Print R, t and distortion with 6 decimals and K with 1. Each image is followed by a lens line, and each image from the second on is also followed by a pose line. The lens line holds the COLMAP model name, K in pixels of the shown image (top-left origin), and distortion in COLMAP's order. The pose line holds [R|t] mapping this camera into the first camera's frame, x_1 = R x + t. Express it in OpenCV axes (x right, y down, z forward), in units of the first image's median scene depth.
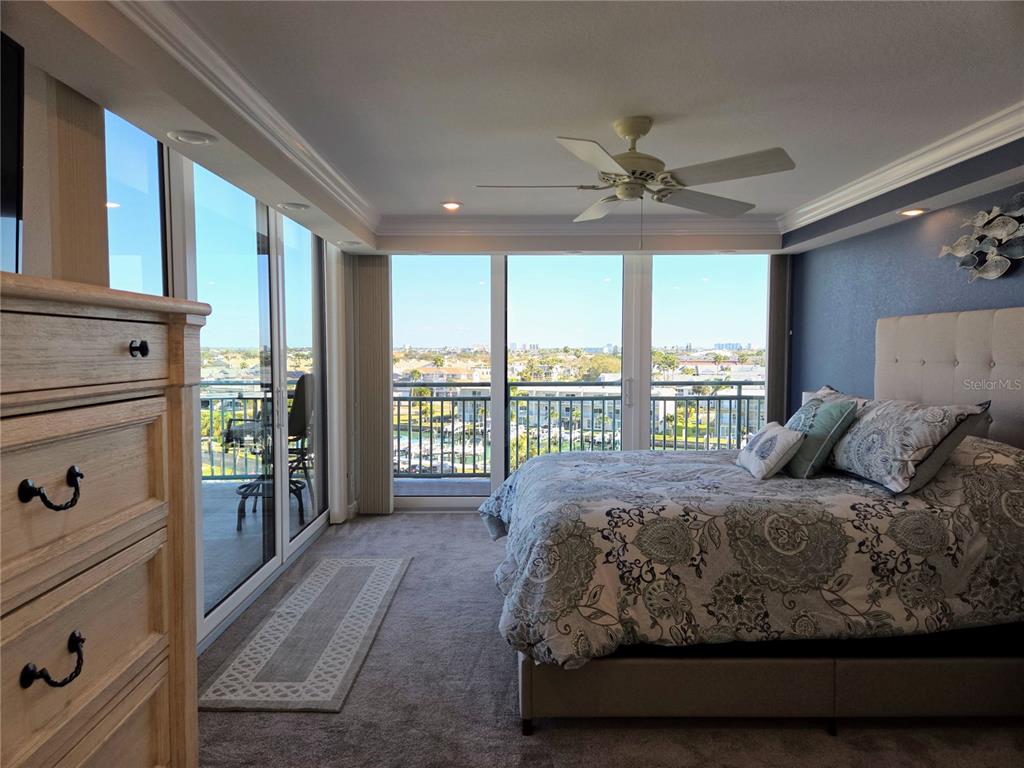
lens RADIAL K [[689.3, 0, 513.8], [0, 689.3, 381.9], [0, 0, 1]] dist [0.074133, -0.057415]
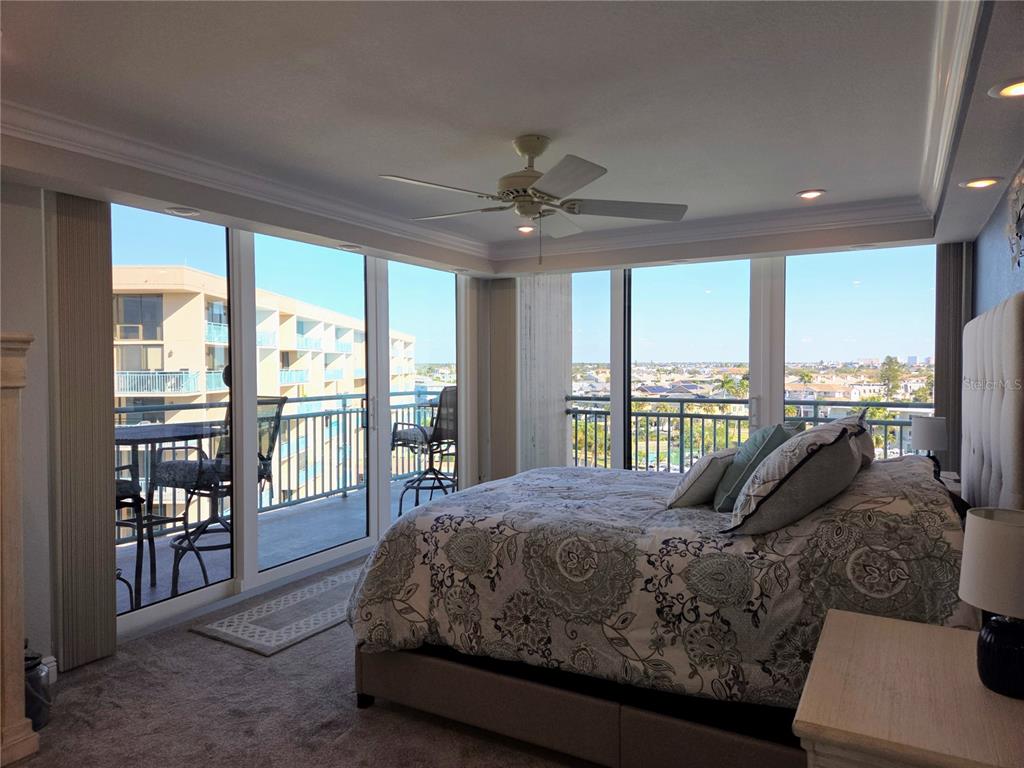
lens RADIAL K [[689.3, 0, 503.2], [0, 689.3, 379.8], [0, 0, 1]] dist [0.074133, -0.057415]
pose [[0.863042, 0.009482, -0.505044, 0.776080], [-0.022021, 0.999580, -0.018862, -0.004483], [0.504653, 0.027400, 0.862888, 0.133959]]
